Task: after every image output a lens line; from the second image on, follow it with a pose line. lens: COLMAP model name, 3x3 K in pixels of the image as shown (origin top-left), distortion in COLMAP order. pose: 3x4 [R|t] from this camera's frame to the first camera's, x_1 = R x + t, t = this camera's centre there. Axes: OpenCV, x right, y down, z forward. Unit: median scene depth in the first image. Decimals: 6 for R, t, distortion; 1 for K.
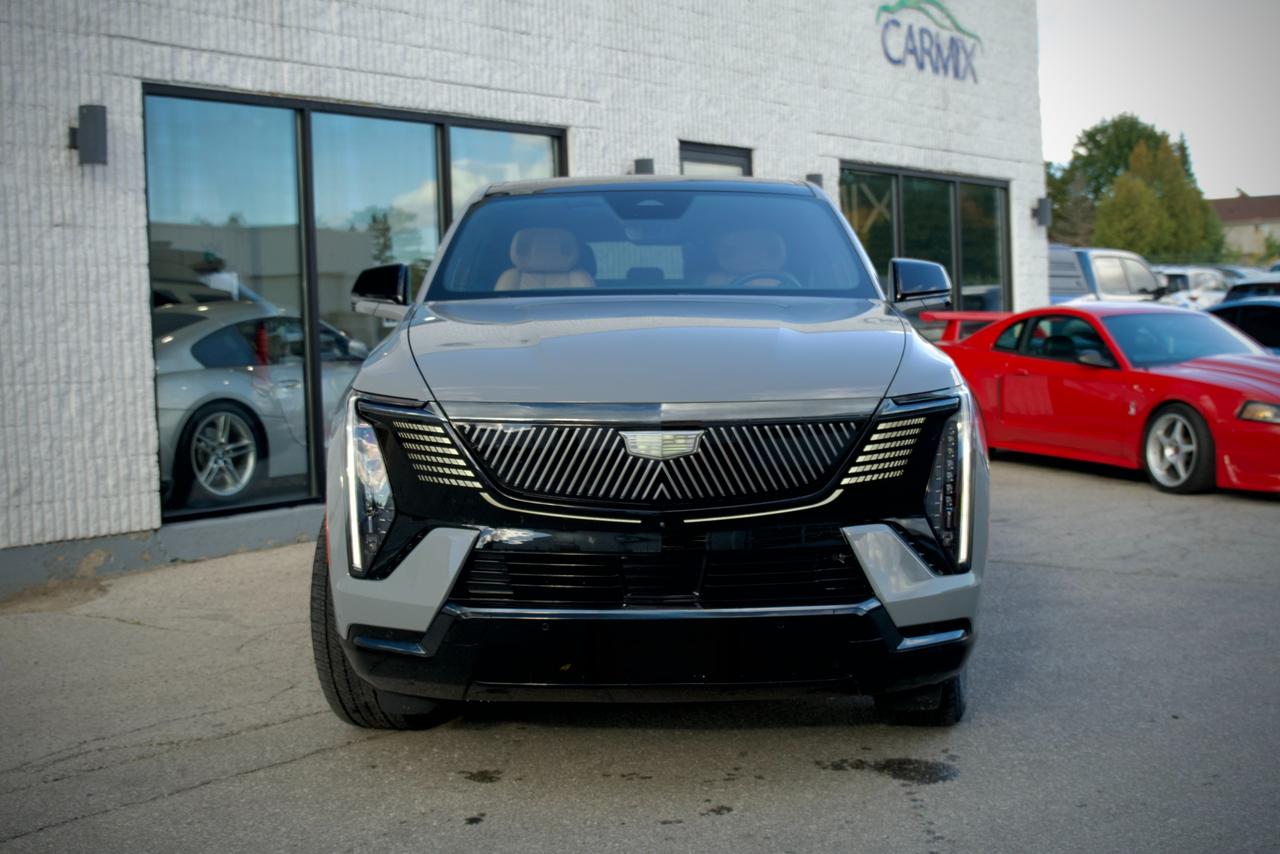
lens RADIAL K [[1752.6, 0, 640.0], [0, 1752.6, 427.0], [0, 0, 1]] dist [-0.124381, 0.024303]
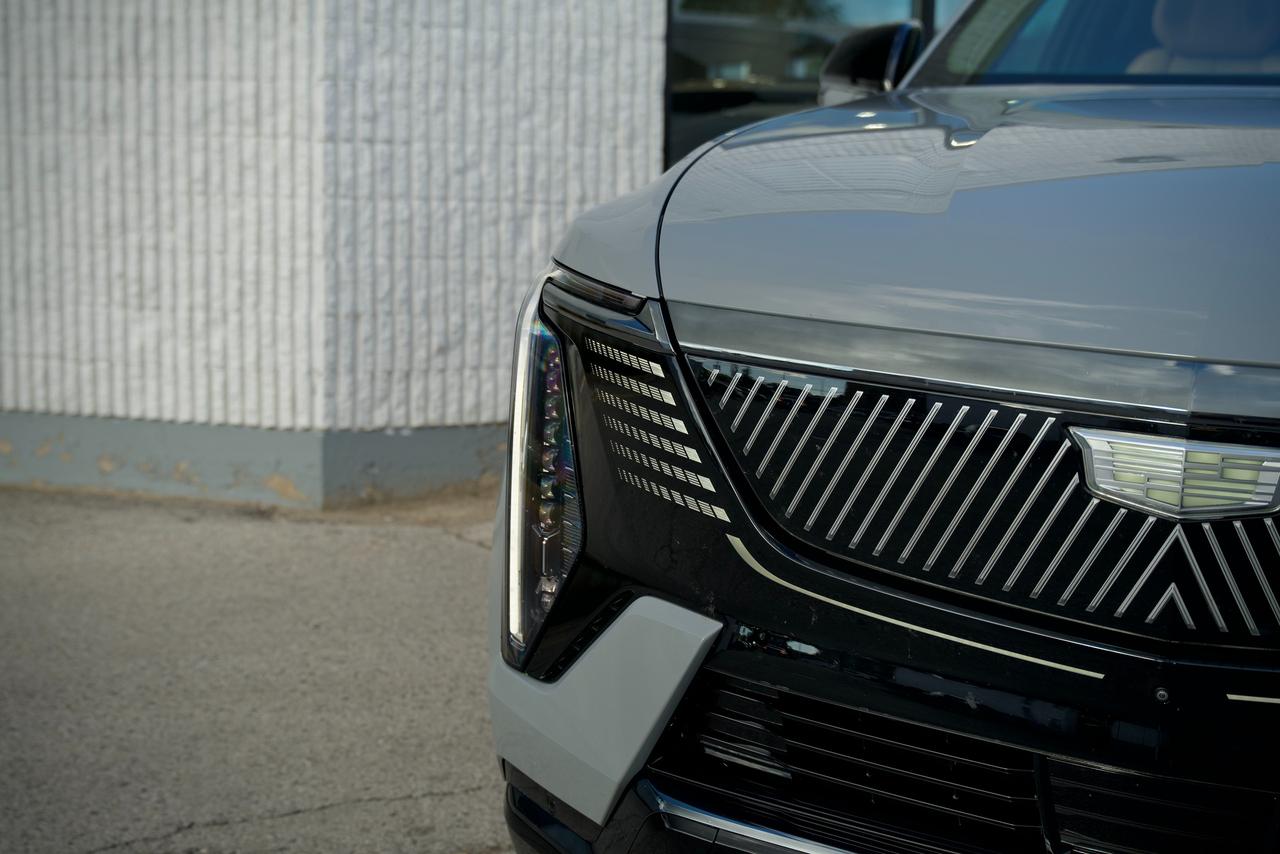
lens RADIAL K [[1816.9, 0, 640.0], [0, 1816.9, 427.0], [0, 0, 1]] dist [-0.016396, 0.018042]
pose [[0.894454, 0.114836, -0.432163, 0.041346], [-0.074906, 0.991284, 0.108373, -0.018400], [0.440842, -0.064563, 0.895260, 0.353793]]
